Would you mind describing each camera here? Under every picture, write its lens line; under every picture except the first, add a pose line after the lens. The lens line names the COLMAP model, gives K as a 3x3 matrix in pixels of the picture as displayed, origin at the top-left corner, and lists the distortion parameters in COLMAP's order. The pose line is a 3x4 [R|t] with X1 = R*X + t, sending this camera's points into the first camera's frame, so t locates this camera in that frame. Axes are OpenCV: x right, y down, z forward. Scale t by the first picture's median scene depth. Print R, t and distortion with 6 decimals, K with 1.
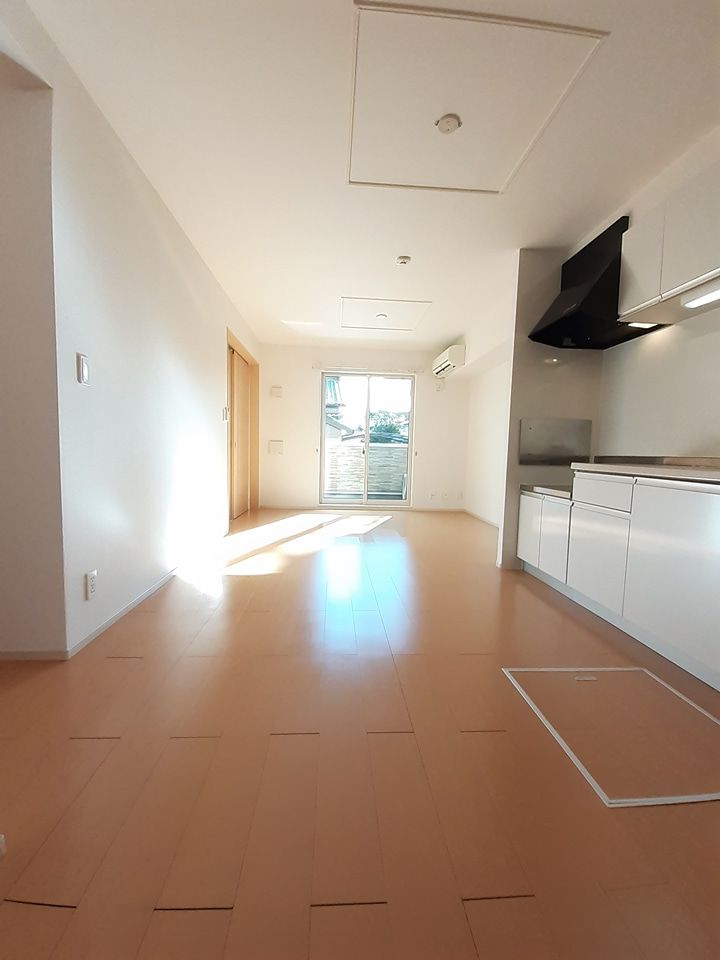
lens RADIAL K [[385.3, 0, 361.7], [0, 385.3, 479.0], [0, 0, 1]] dist [0.000463, 0.000061]
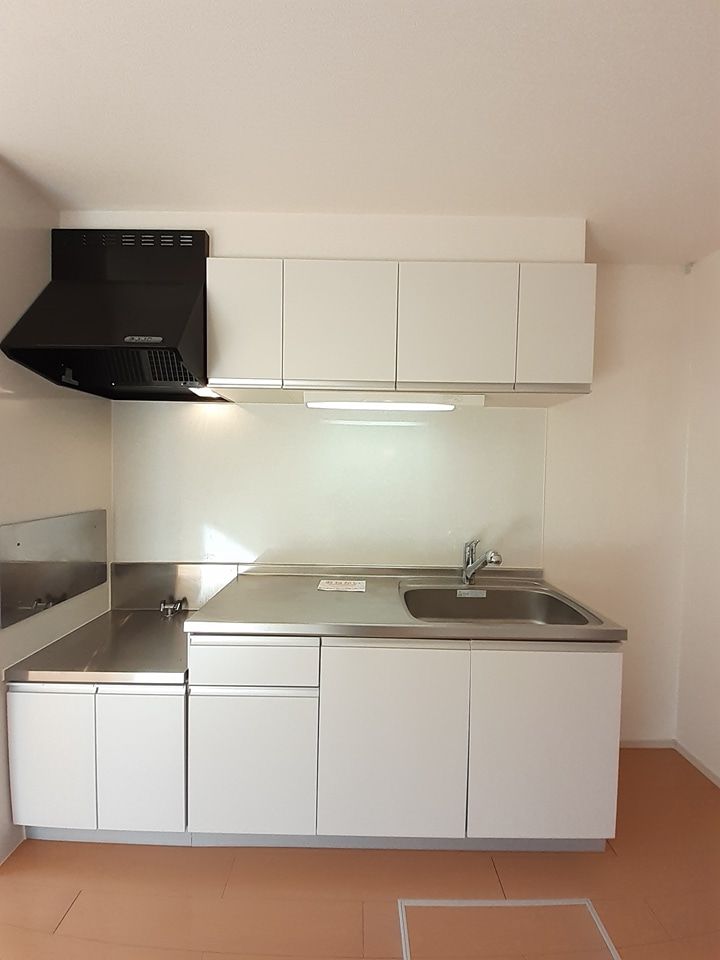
lens RADIAL K [[385.3, 0, 359.3], [0, 385.3, 482.6], [0, 0, 1]] dist [0.000463, 0.000061]
pose [[0.075366, -0.065508, 0.995002, 0.010401], [0.054762, 0.996606, 0.061465, -0.234235], [-0.995651, 0.049856, 0.078697, 0.597375]]
